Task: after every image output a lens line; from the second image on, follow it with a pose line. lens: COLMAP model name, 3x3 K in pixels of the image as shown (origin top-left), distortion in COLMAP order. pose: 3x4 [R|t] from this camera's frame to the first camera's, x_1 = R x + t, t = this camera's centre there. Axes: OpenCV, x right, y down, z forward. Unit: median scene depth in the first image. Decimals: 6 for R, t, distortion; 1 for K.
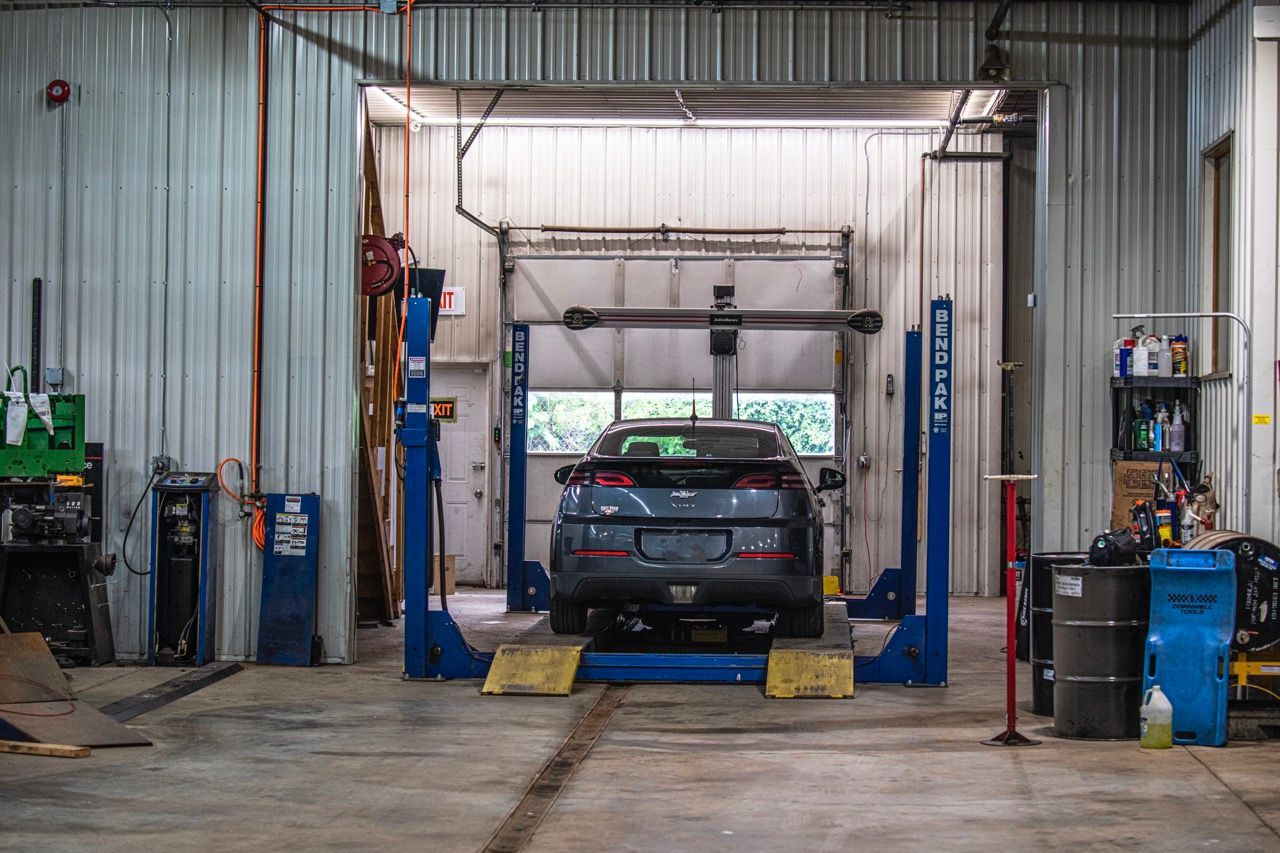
lens RADIAL K [[2905.7, 0, 640.0], [0, 2905.7, 426.5], [0, 0, 1]] dist [-0.143403, -0.110033]
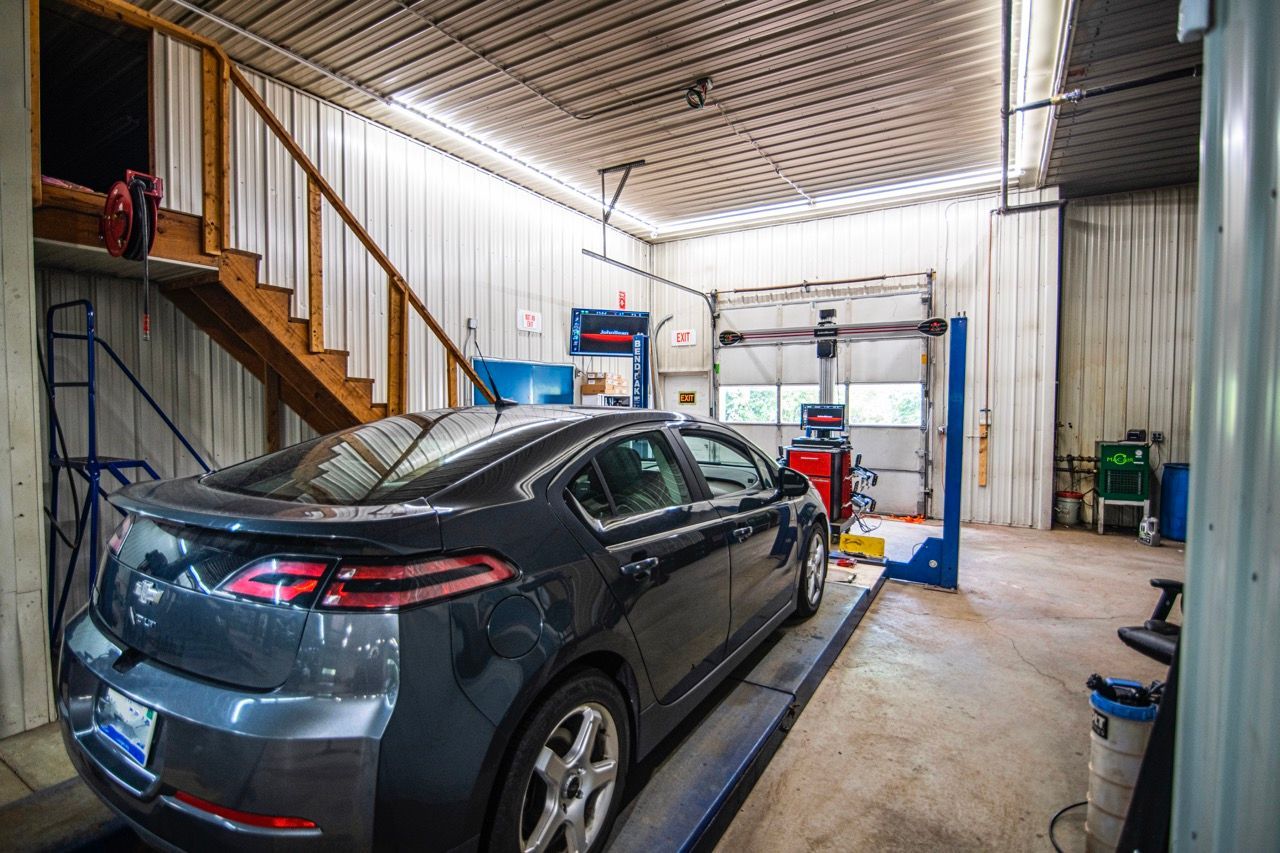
lens RADIAL K [[602.9, 0, 637.1], [0, 602.9, 427.7], [0, 0, 1]] dist [-0.022442, 0.001897]
pose [[0.885950, 0.010776, -0.463656, 0.080811], [0.008379, 0.999195, 0.039232, -0.002253], [0.463706, -0.038642, 0.885146, 0.660200]]
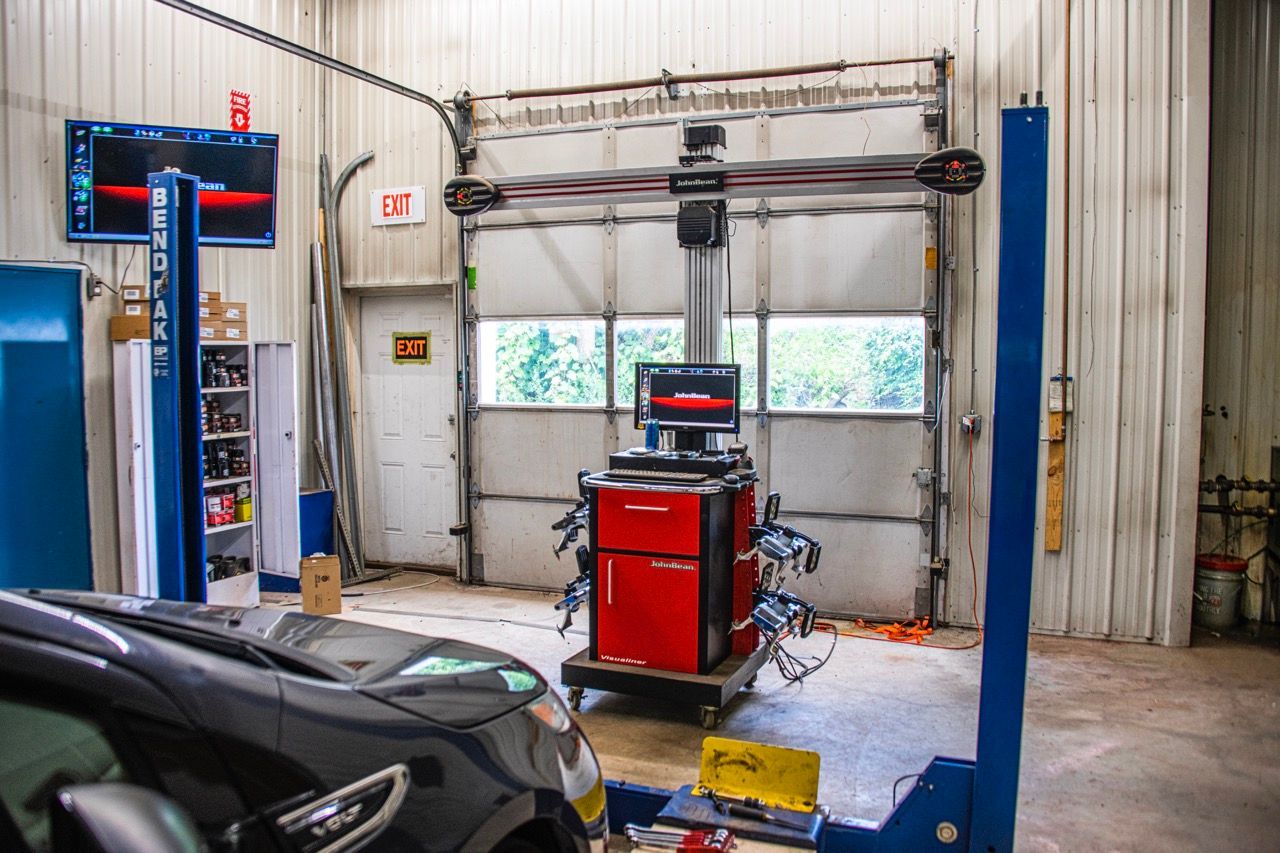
lens RADIAL K [[1061.5, 0, 630.6], [0, 1061.5, 440.2], [0, 0, 1]] dist [-0.135896, 0.040077]
pose [[0.950332, 0.017237, -0.310759, 0.077665], [0.007892, 0.996810, 0.079425, -0.003099], [0.311137, -0.077932, 0.947164, 0.760255]]
